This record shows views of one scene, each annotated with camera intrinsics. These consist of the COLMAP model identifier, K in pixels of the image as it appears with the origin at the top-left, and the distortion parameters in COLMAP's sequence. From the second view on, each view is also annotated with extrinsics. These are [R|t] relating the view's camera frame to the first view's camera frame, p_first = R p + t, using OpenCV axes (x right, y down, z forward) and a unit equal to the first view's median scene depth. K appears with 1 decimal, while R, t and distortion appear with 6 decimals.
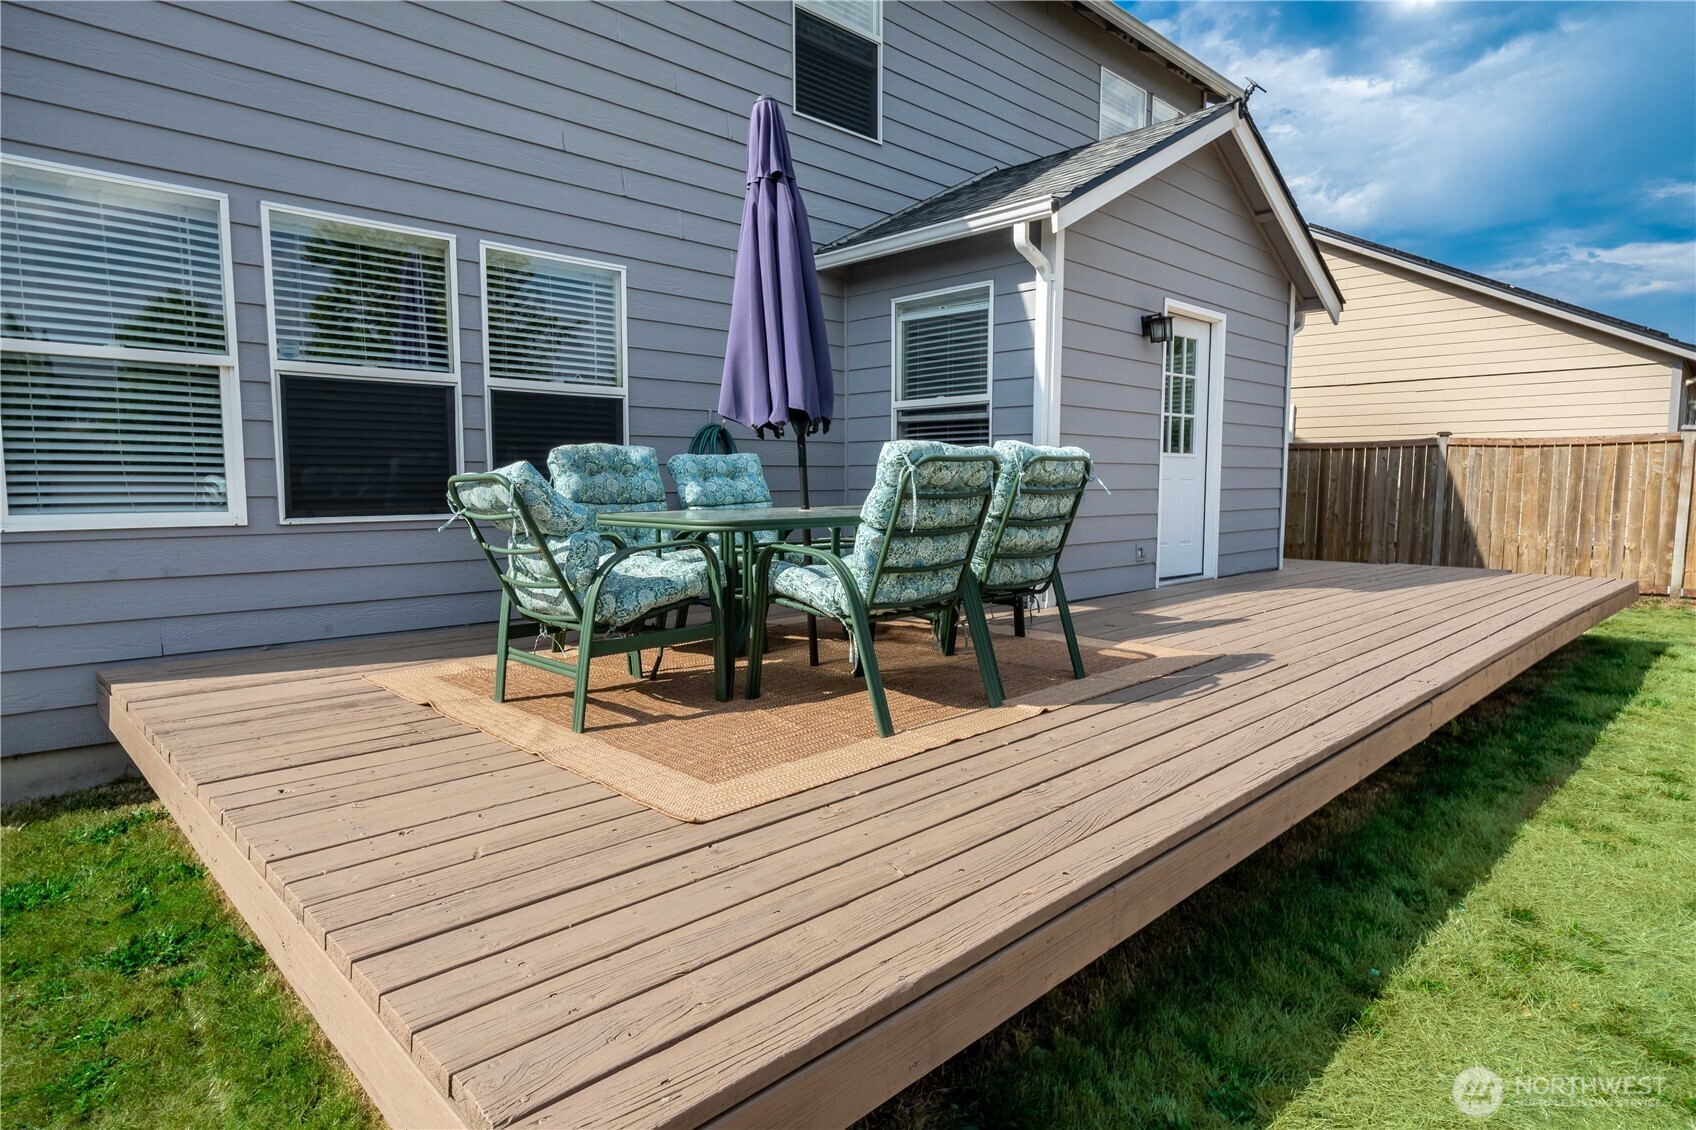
lens RADIAL K [[935.7, 0, 847.0], [0, 935.7, 570.5], [0, 0, 1]] dist [0.004653, 0.001879]
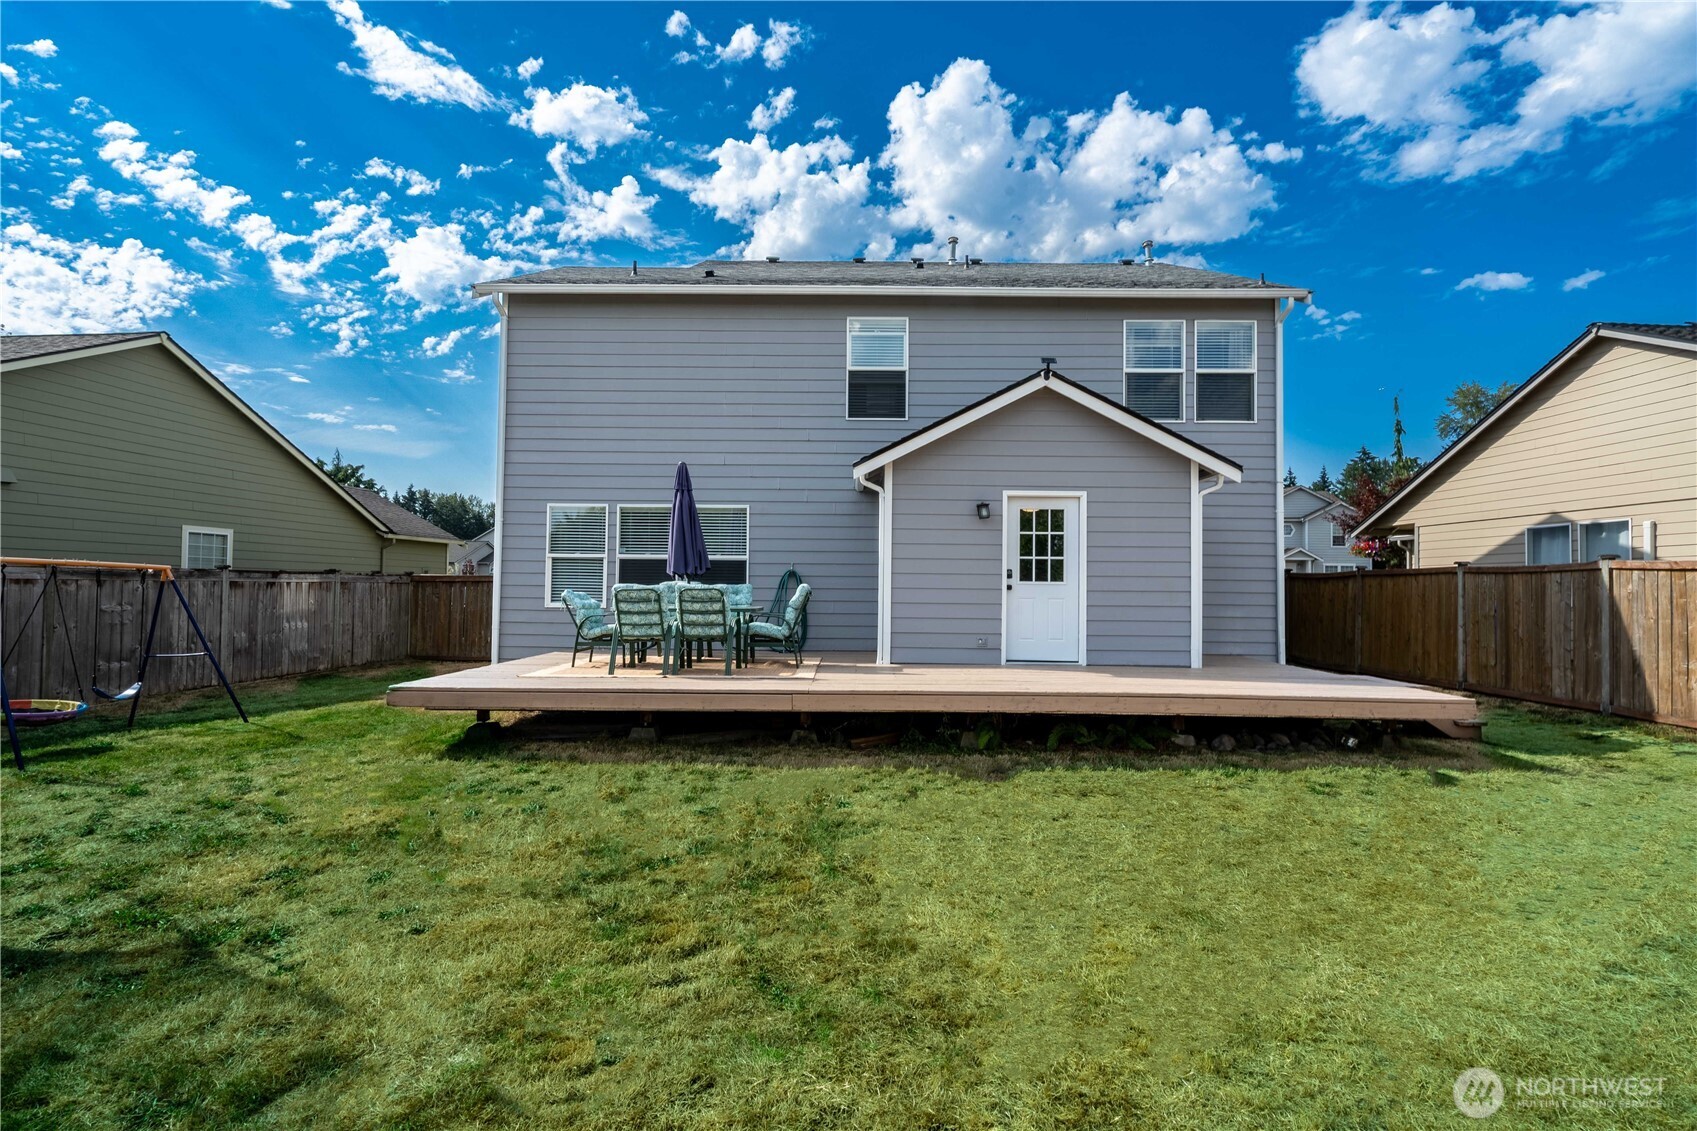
lens RADIAL K [[785.0, 0, 852.8], [0, 785.0, 565.0], [0, 0, 1]] dist [-0.001815, 0.001014]
pose [[0.713723, -0.015207, -0.700263, 0.733519], [-0.077377, 0.991933, -0.100405, 0.002297], [0.696141, 0.125846, 0.706789, -0.110292]]
